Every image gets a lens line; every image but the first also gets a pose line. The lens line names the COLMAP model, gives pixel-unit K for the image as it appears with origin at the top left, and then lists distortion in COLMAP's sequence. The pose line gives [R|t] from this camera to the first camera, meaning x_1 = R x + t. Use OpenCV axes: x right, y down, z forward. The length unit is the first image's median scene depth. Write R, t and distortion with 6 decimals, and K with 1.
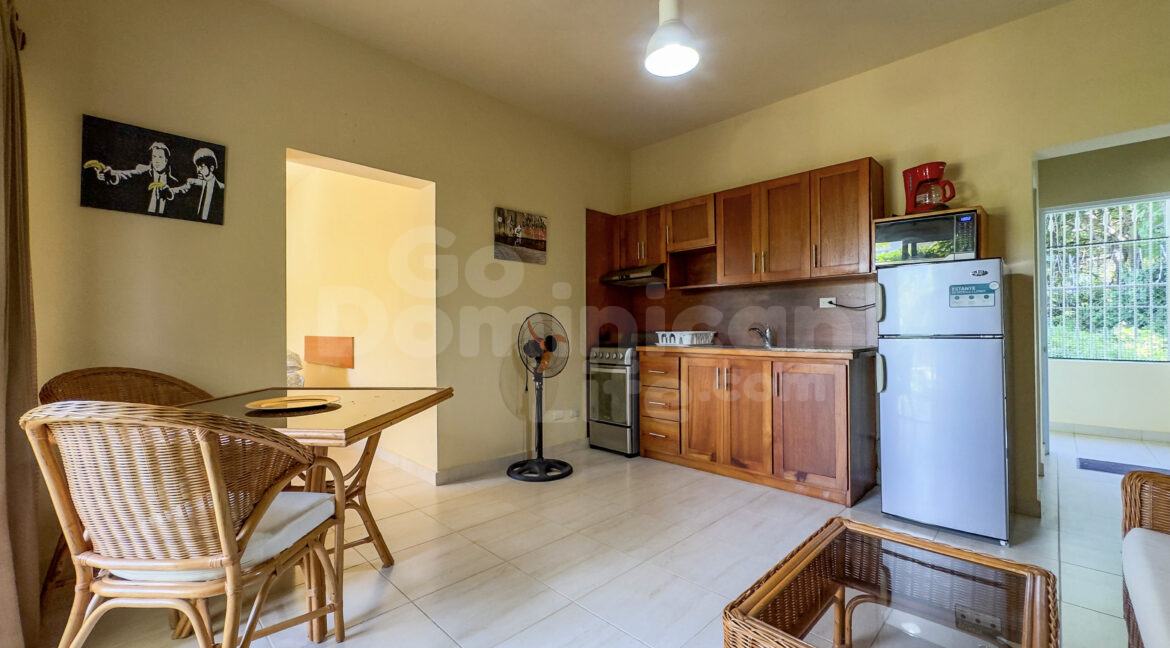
lens RADIAL K [[468.3, 0, 585.0], [0, 468.3, 324.0], [0, 0, 1]] dist [-0.000719, 0.000059]
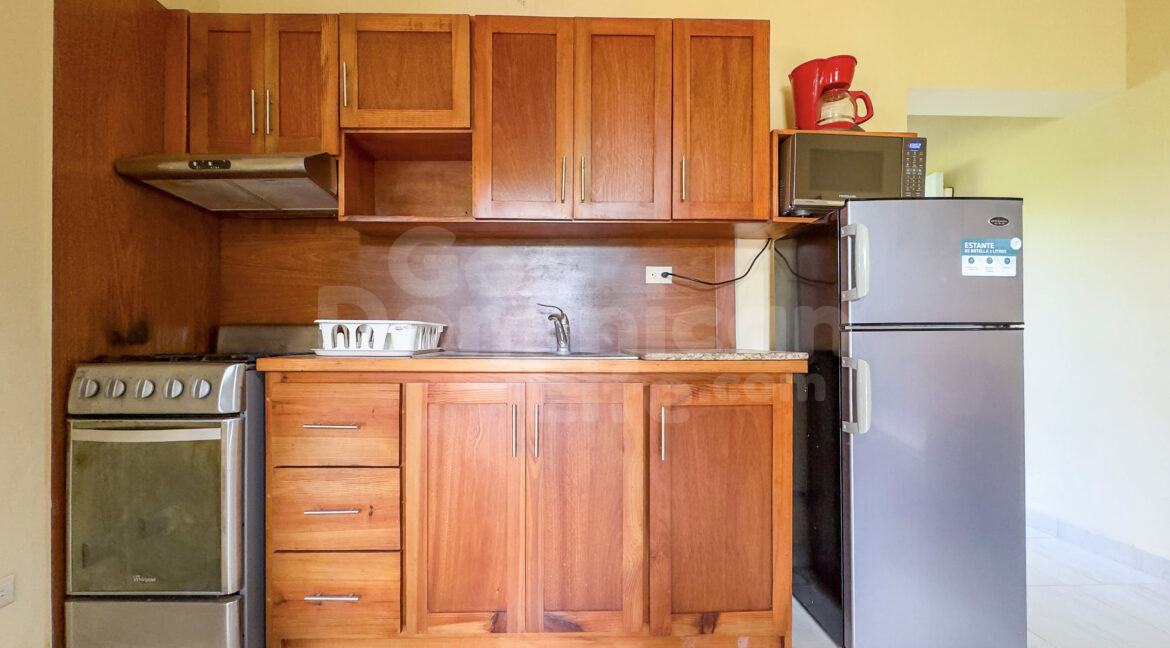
lens RADIAL K [[477.2, 0, 573.2], [0, 477.2, 337.0], [0, 0, 1]] dist [-0.002054, -0.000211]
pose [[0.688398, 0.006528, 0.725303, 0.013410], [-0.013524, 0.999901, 0.003836, 0.028805], [-0.725207, -0.012450, 0.688419, 0.614992]]
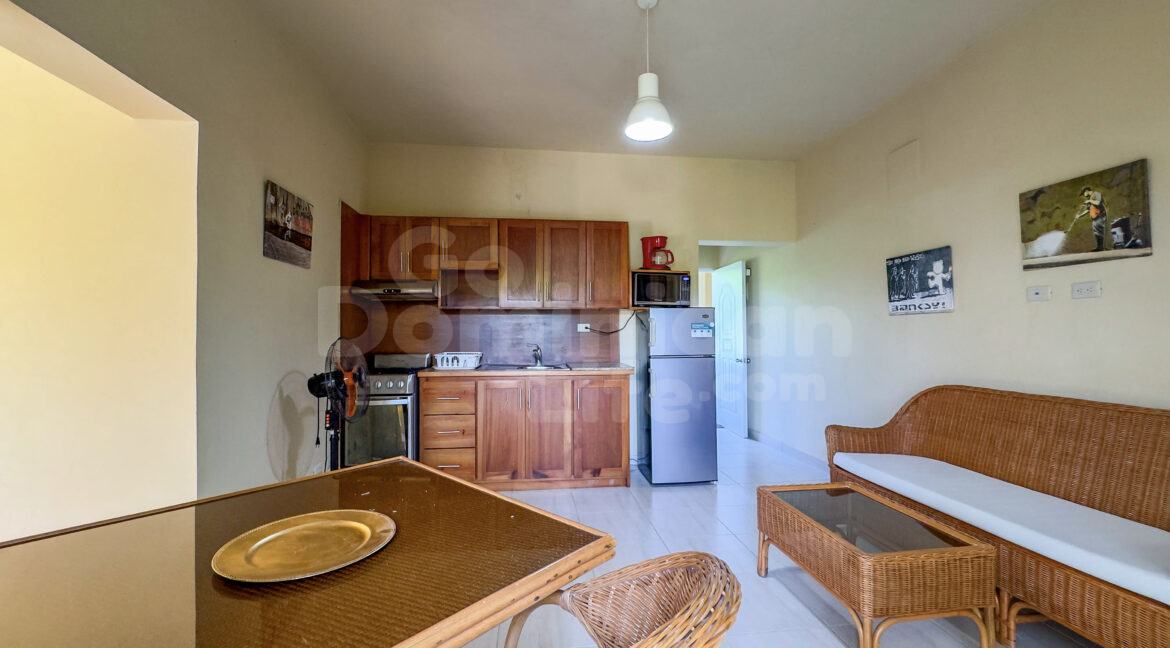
lens RADIAL K [[468.3, 0, 585.0], [0, 468.3, 324.0], [0, 0, 1]] dist [-0.000719, 0.000059]
pose [[0.615997, 0.015535, 0.787596, -0.419357], [-0.009895, 0.999879, -0.011983, -0.037607], [-0.787687, -0.000412, 0.616076, 0.215607]]
